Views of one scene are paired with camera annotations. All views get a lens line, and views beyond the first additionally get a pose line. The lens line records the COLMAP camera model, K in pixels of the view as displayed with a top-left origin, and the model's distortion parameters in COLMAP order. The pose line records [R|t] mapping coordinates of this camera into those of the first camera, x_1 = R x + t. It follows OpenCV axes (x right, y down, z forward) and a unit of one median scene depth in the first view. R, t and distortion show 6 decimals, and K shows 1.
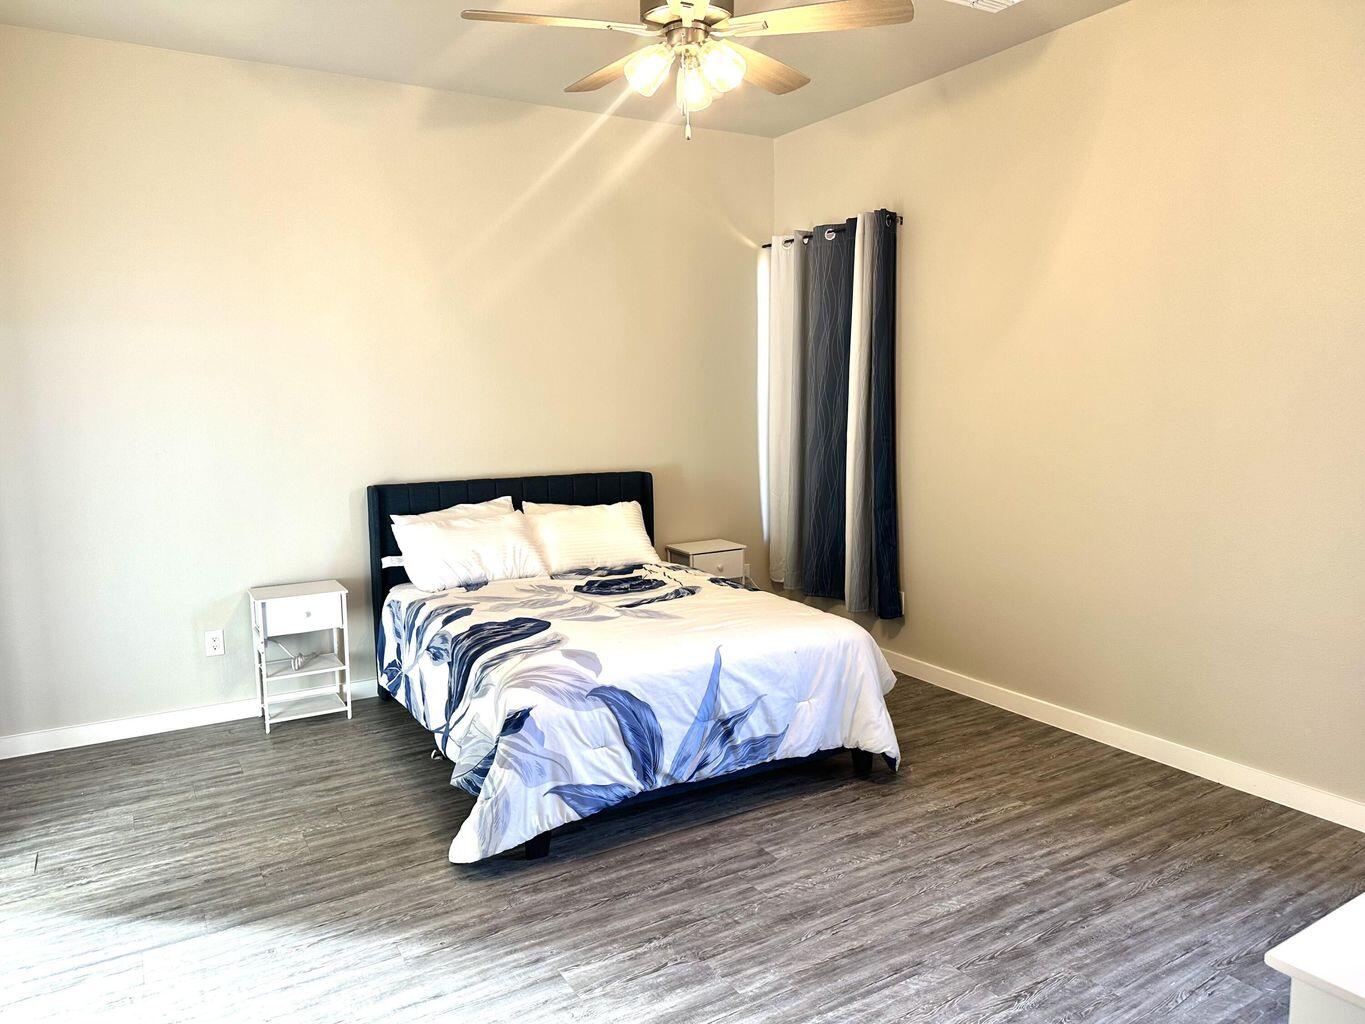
lens RADIAL K [[958.3, 0, 682.5], [0, 958.3, 512.0], [0, 0, 1]] dist [0.027398, 0.000071]
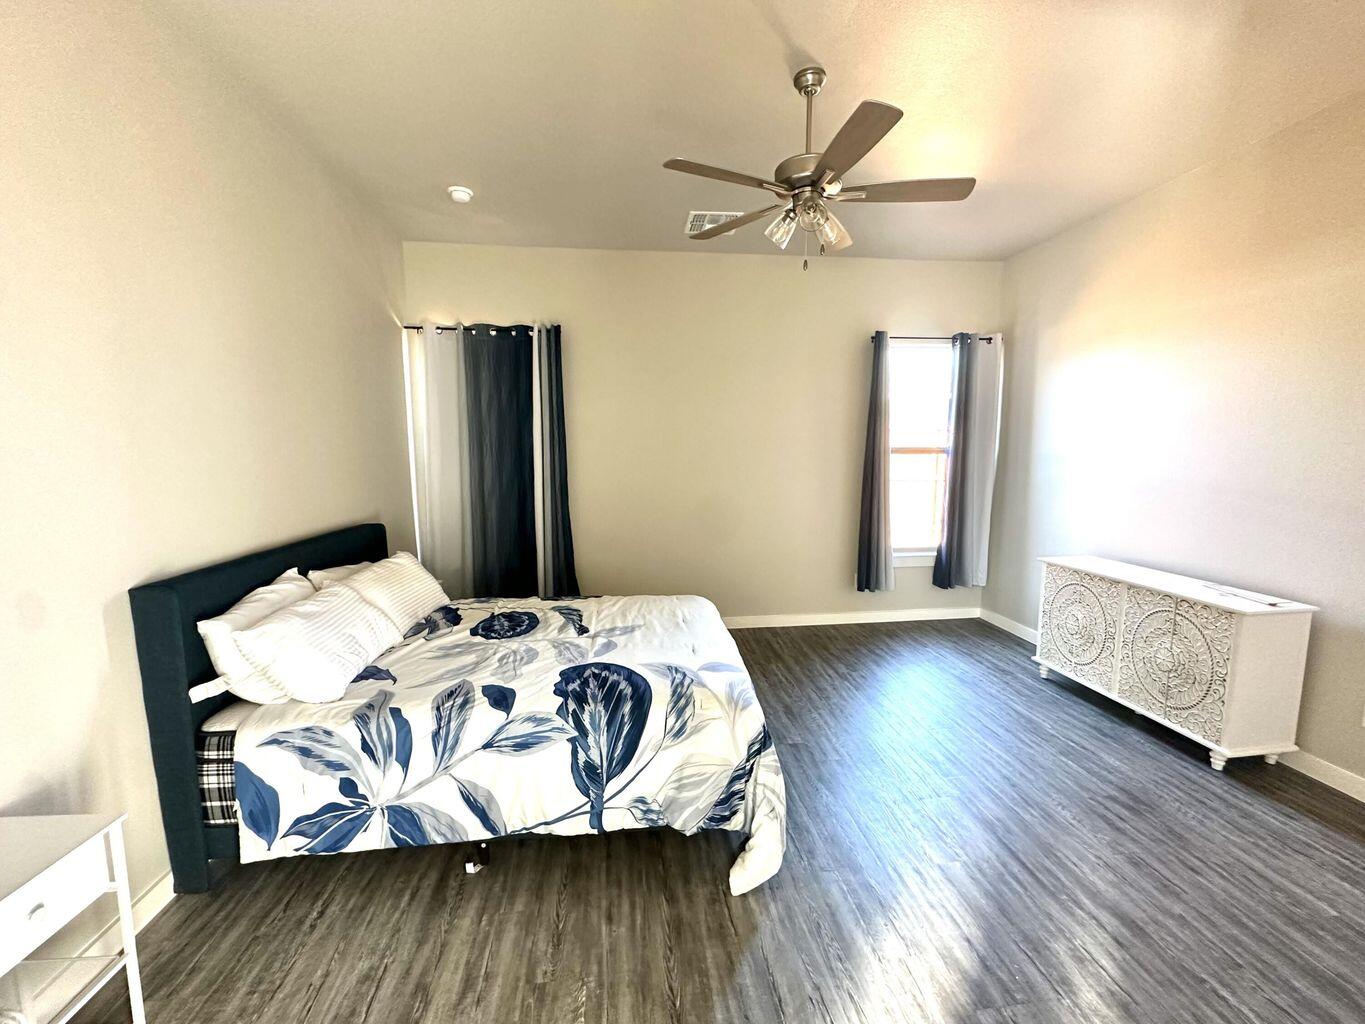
lens RADIAL K [[543.1, 0, 682.5], [0, 543.1, 512.0], [0, 0, 1]] dist [-0.003589, 0.000410]
pose [[0.405851, -0.093773, 0.909116, -0.506692], [0.104558, 0.992955, 0.055743, -0.059985], [-0.907939, 0.072432, 0.412797, 0.520639]]
